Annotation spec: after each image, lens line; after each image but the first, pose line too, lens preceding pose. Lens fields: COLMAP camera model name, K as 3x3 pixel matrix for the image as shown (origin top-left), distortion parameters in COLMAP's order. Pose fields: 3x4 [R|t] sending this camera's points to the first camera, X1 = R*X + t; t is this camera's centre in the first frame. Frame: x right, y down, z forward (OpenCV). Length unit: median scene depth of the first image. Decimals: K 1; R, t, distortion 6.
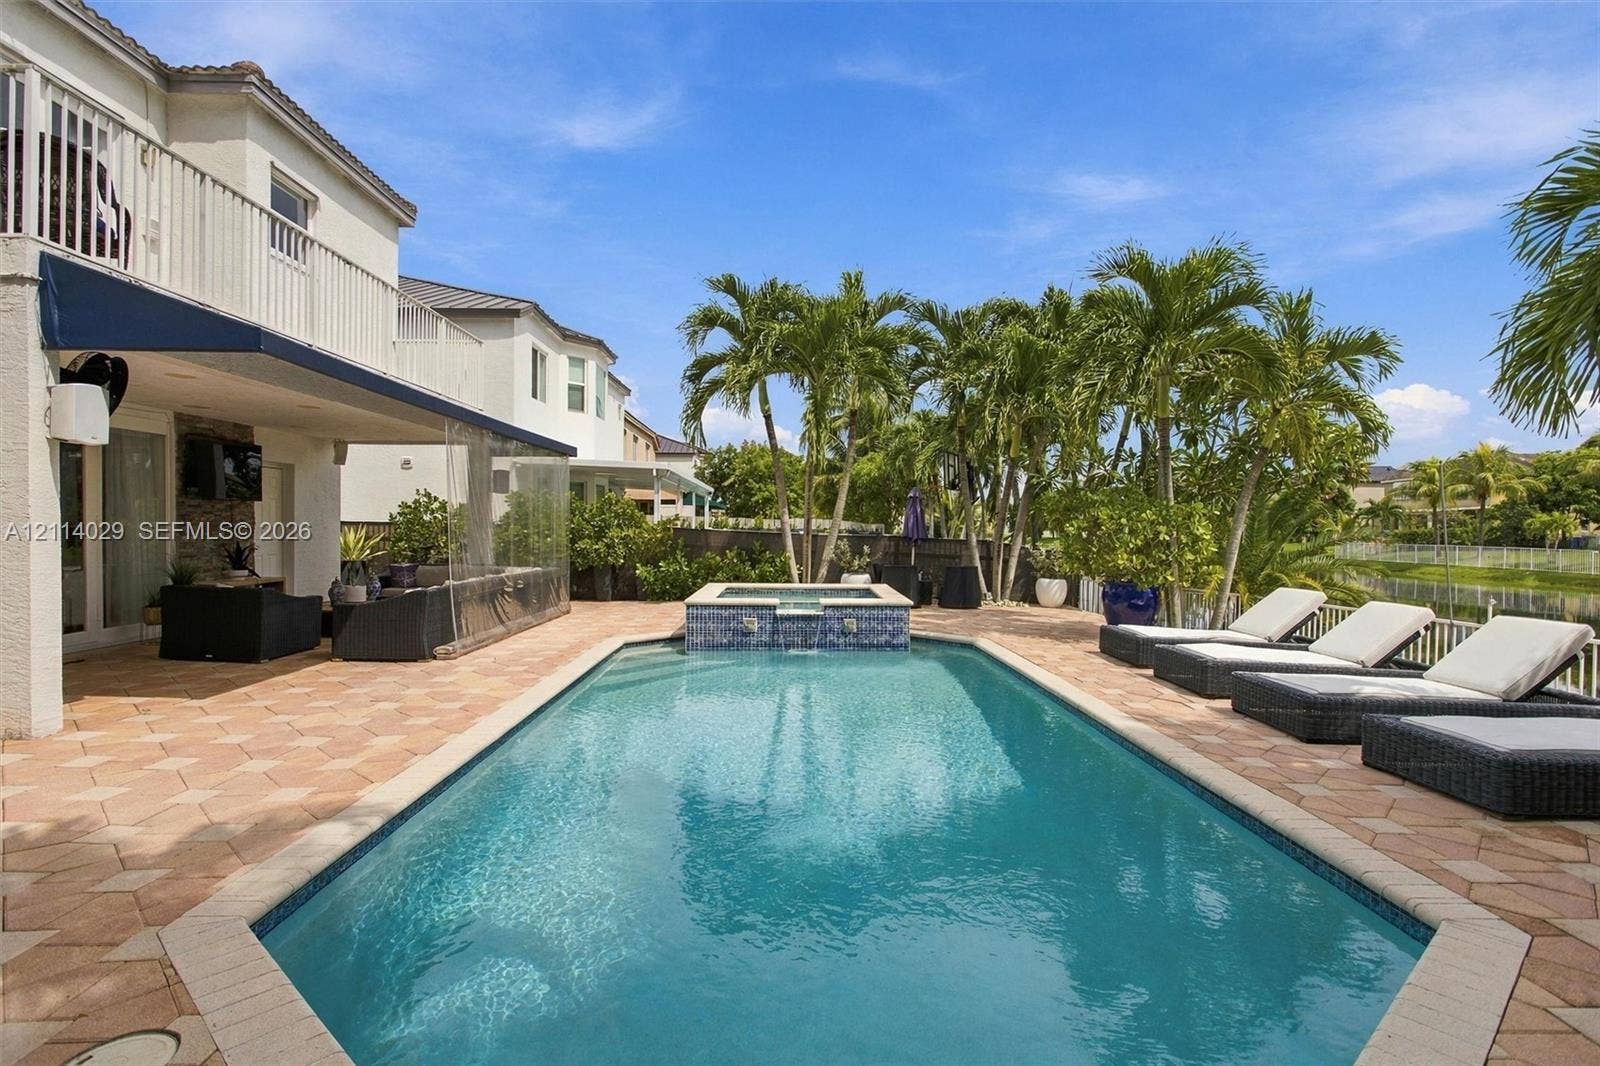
lens RADIAL K [[760.6, 0, 800.0], [0, 760.6, 533.0], [0, 0, 1]] dist [-0.002758, -0.000023]
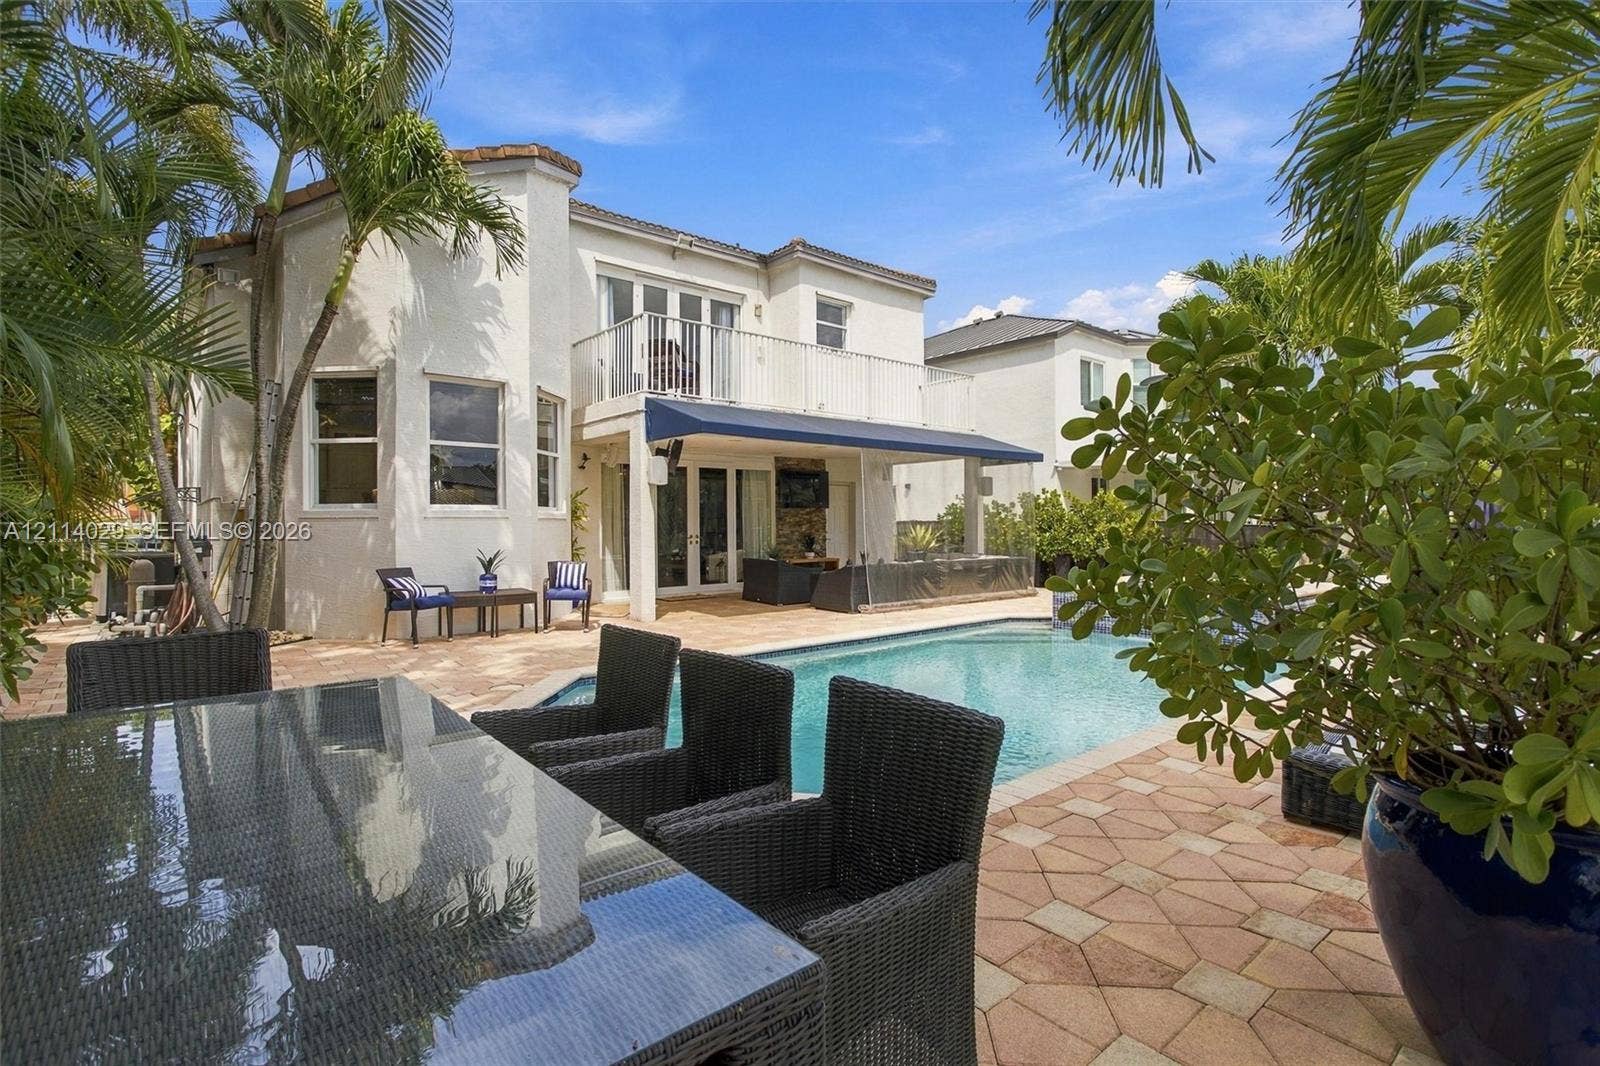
lens RADIAL K [[760.6, 0, 800.0], [0, 760.6, 533.0], [0, 0, 1]] dist [-0.002758, -0.000023]
pose [[0.626887, -0.002978, -0.779105, 0.493662], [0.002018, 0.999996, -0.002199, 0.012724], [0.779108, -0.000193, 0.626890, -0.013086]]
